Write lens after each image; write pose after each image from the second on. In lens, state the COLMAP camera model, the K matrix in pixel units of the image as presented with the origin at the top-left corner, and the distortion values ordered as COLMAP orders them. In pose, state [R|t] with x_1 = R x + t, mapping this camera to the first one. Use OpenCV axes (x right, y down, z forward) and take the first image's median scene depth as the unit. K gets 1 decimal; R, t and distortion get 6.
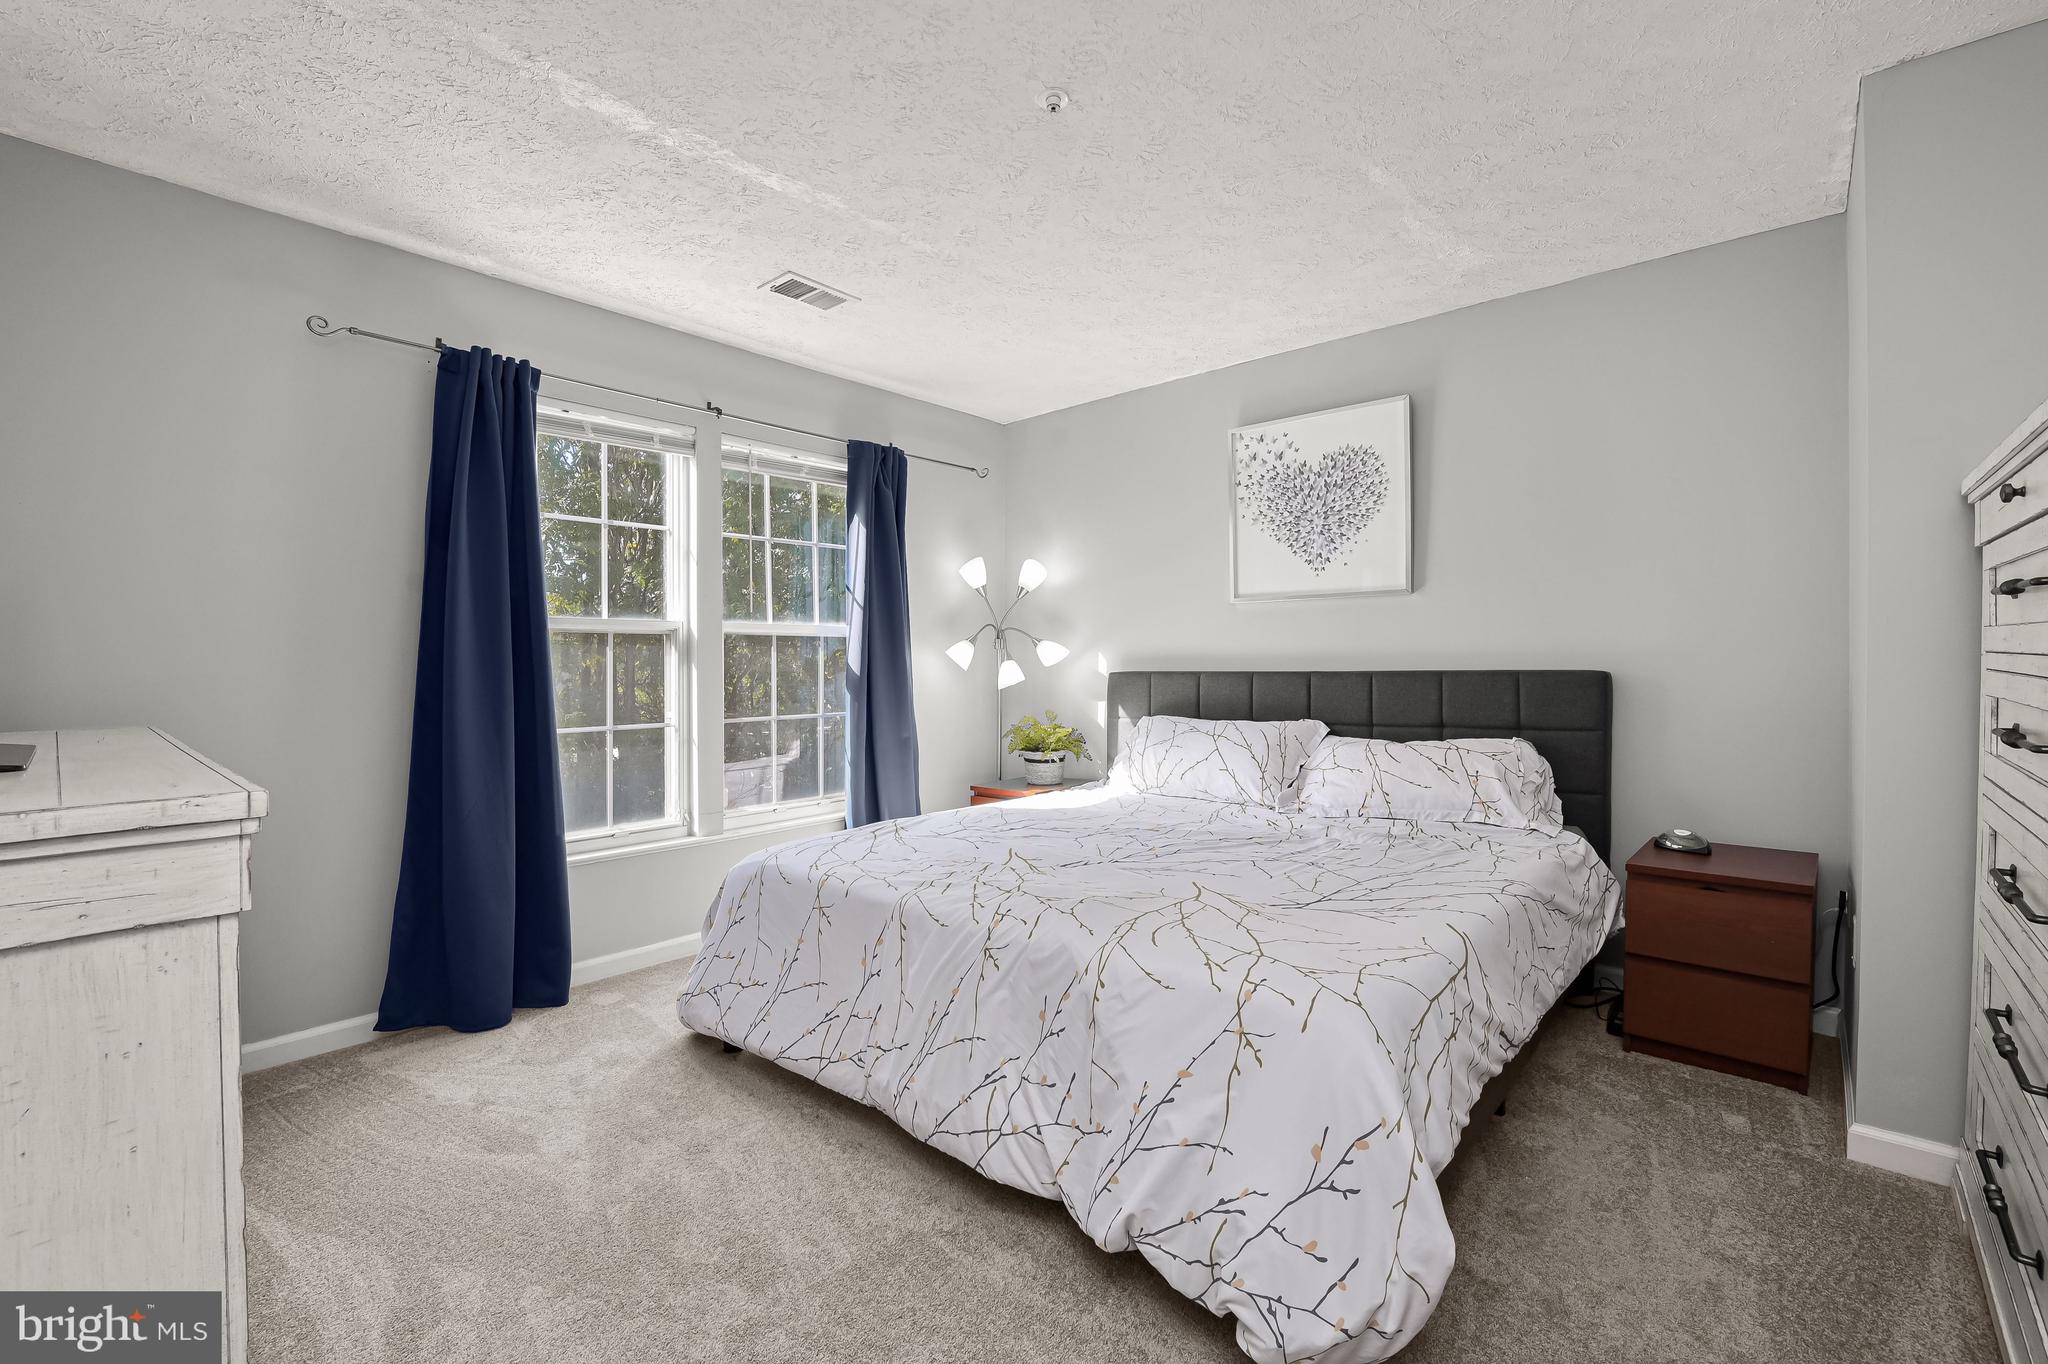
lens RADIAL K [[872.3, 0, 1014.7], [0, 872.3, 649.3], [0, 0, 1]] dist [-0.007824, 0.000525]
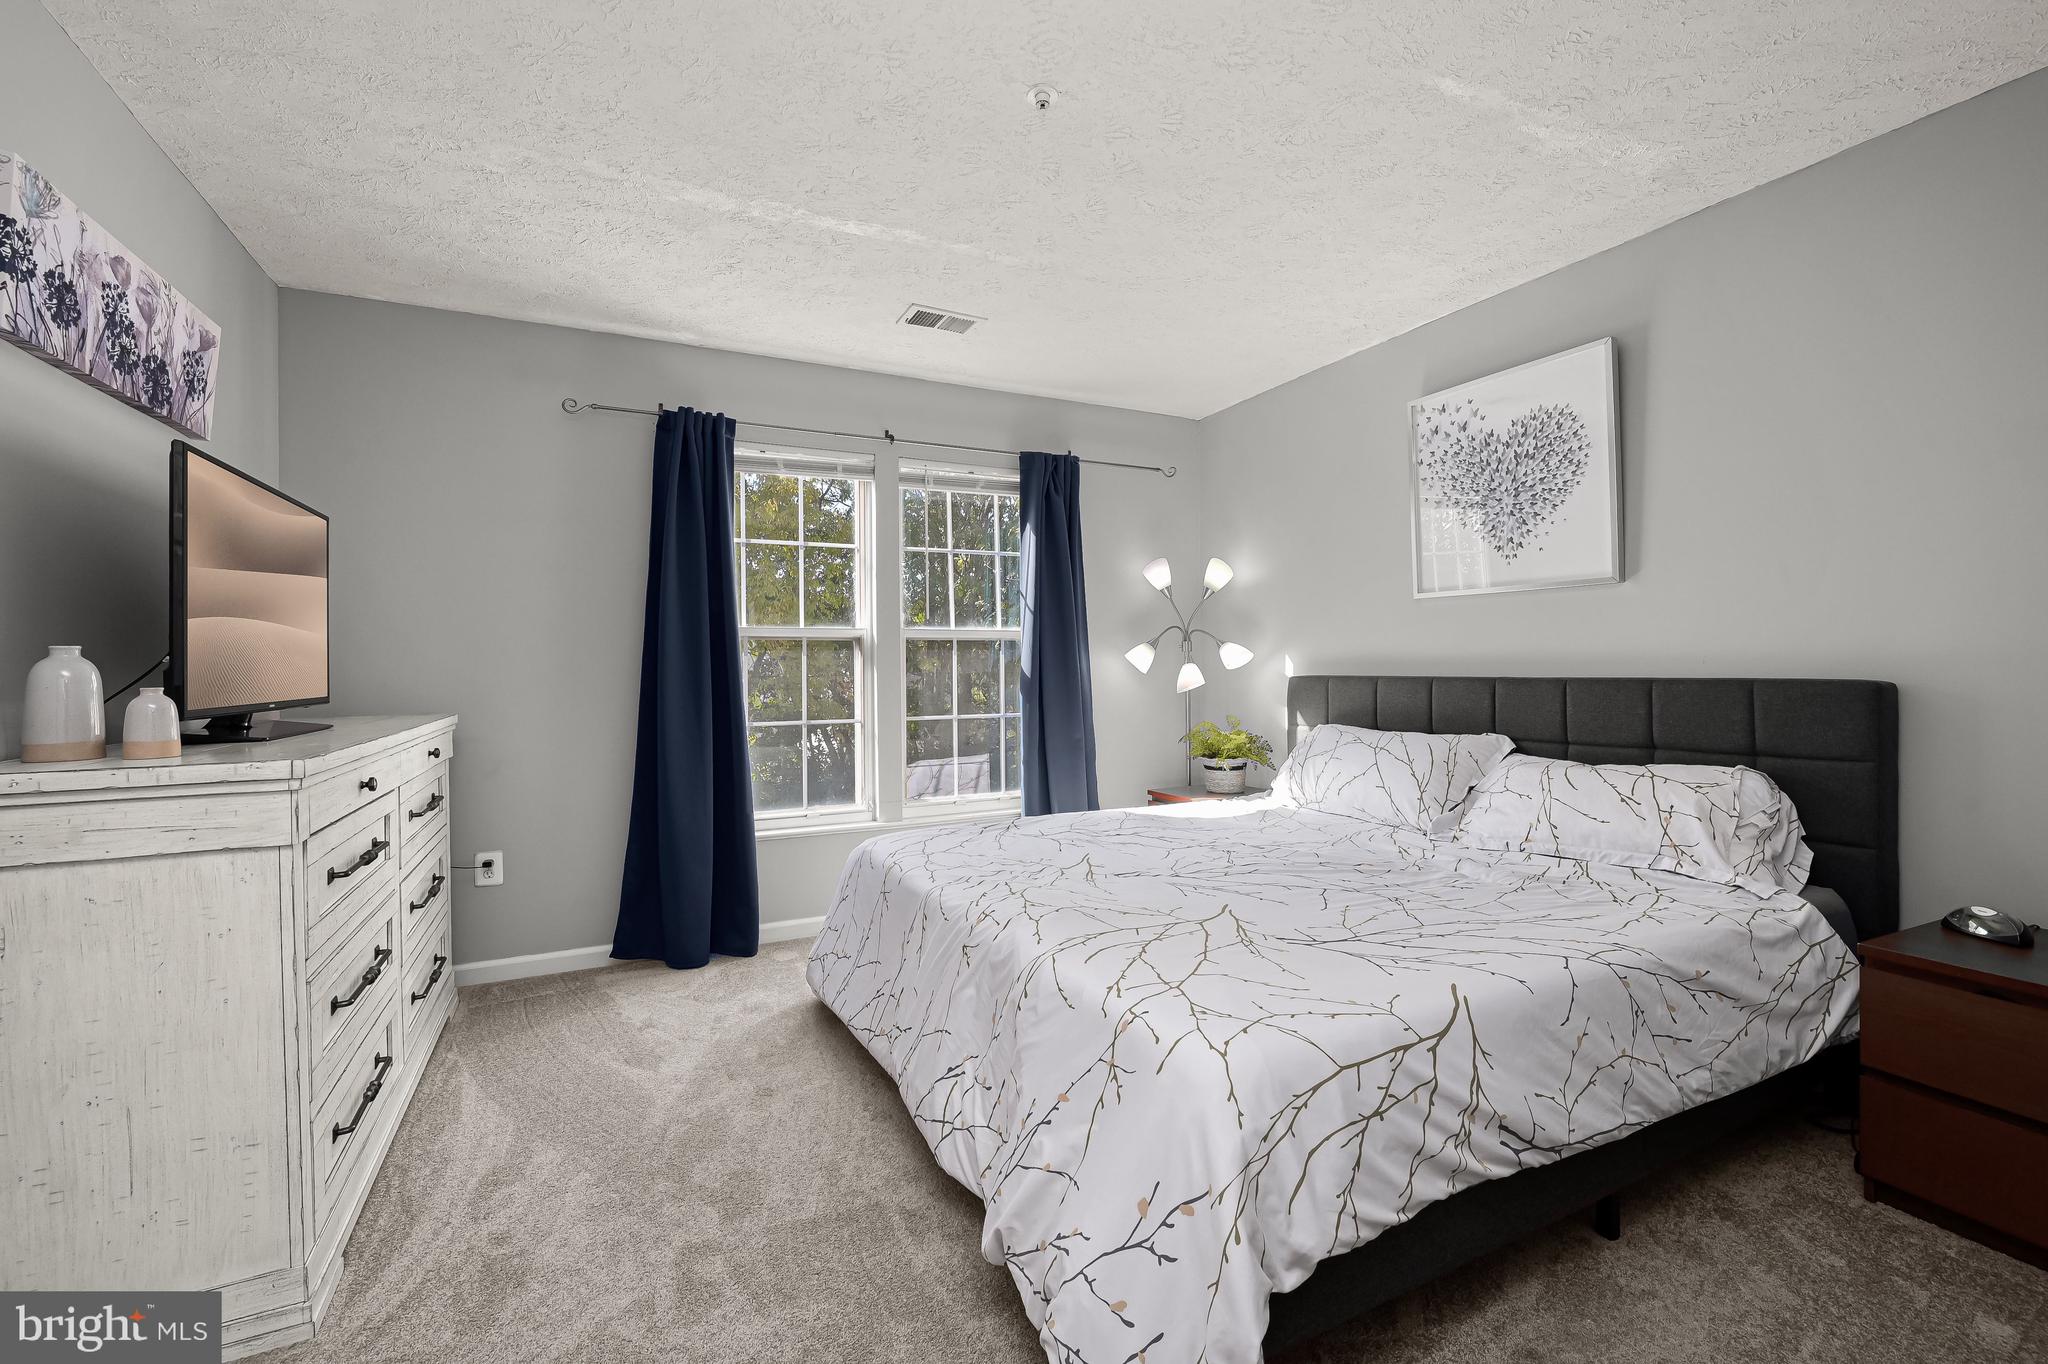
lens RADIAL K [[865.9, 0, 1030.8], [0, 865.9, 654.8], [0, 0, 1]] dist [-0.003605, -0.000525]
pose [[0.927623, -0.002981, -0.373506, 0.263491], [0.004481, 0.999985, 0.003149, -0.001364], [0.373491, -0.004595, 0.927622, 0.053983]]
